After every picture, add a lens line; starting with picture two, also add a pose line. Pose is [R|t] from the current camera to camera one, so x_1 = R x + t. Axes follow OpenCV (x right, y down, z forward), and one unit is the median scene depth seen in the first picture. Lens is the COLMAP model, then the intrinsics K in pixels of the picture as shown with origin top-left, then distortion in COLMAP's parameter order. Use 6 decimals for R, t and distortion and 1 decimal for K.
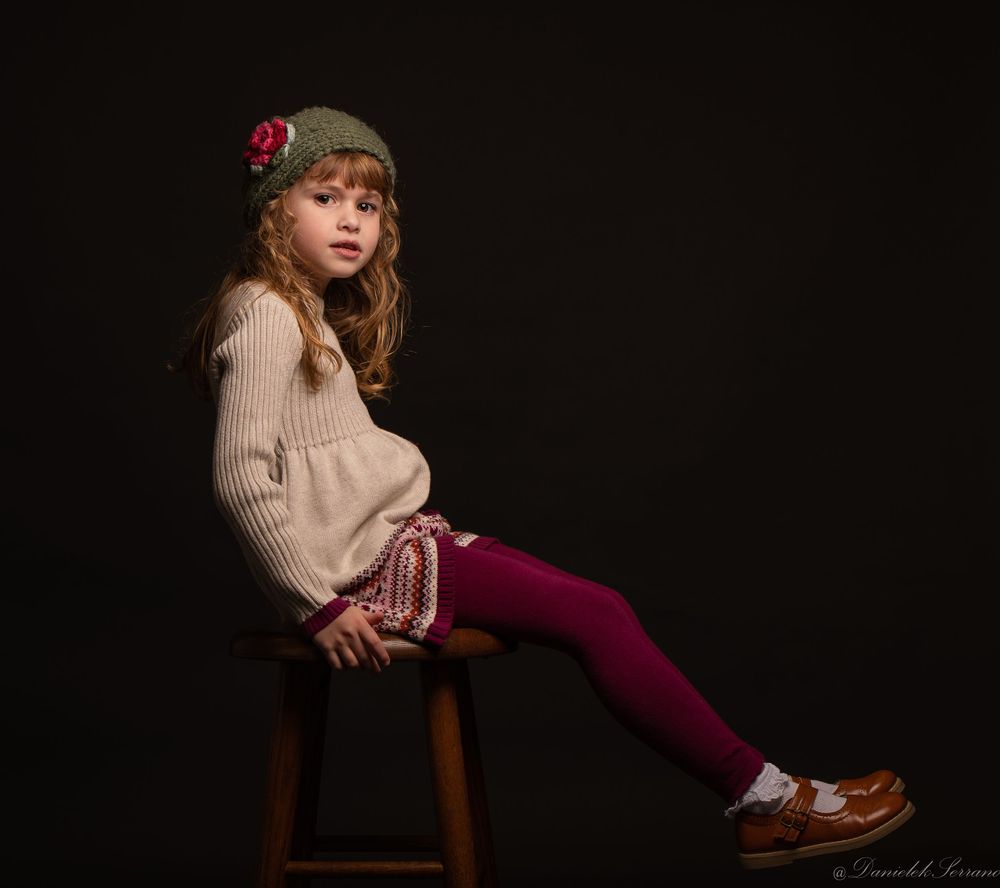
lens RADIAL K [[2288.1, 0, 500.0], [0, 2288.1, 444.0], [0, 0, 1]] dist [0.077508, 0.172288]
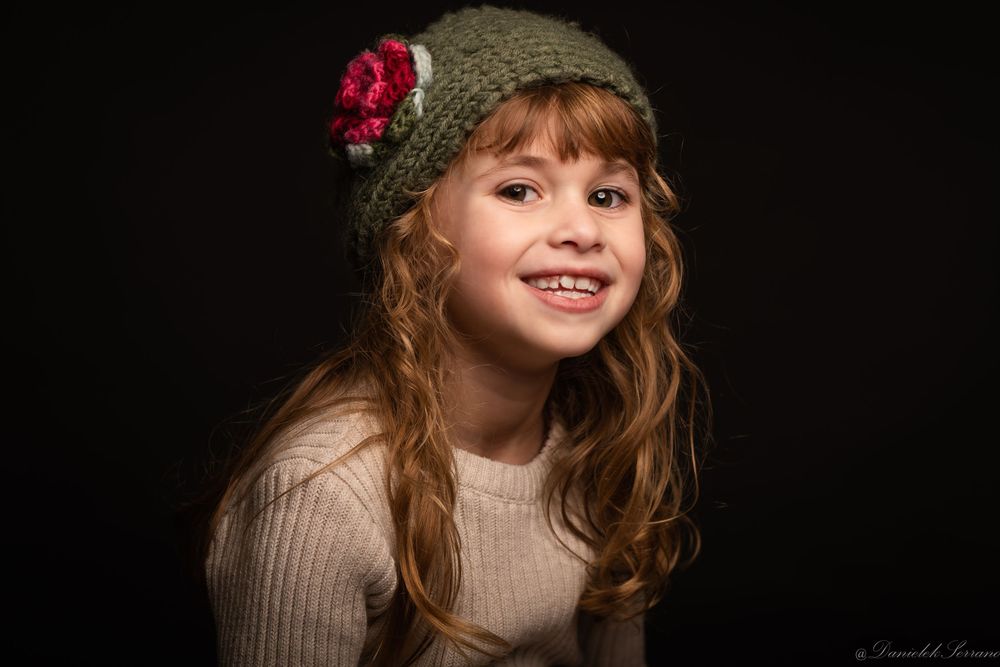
lens RADIAL K [[2874.1, 0, 500.0], [0, 2874.1, 333.5], [0, 0, 1]] dist [4.200085, -0.097866]
pose [[0.989897, -0.126624, -0.063799, -0.044710], [0.120751, 0.988706, -0.088771, -0.027030], [0.074319, 0.080170, 0.994007, 0.411760]]
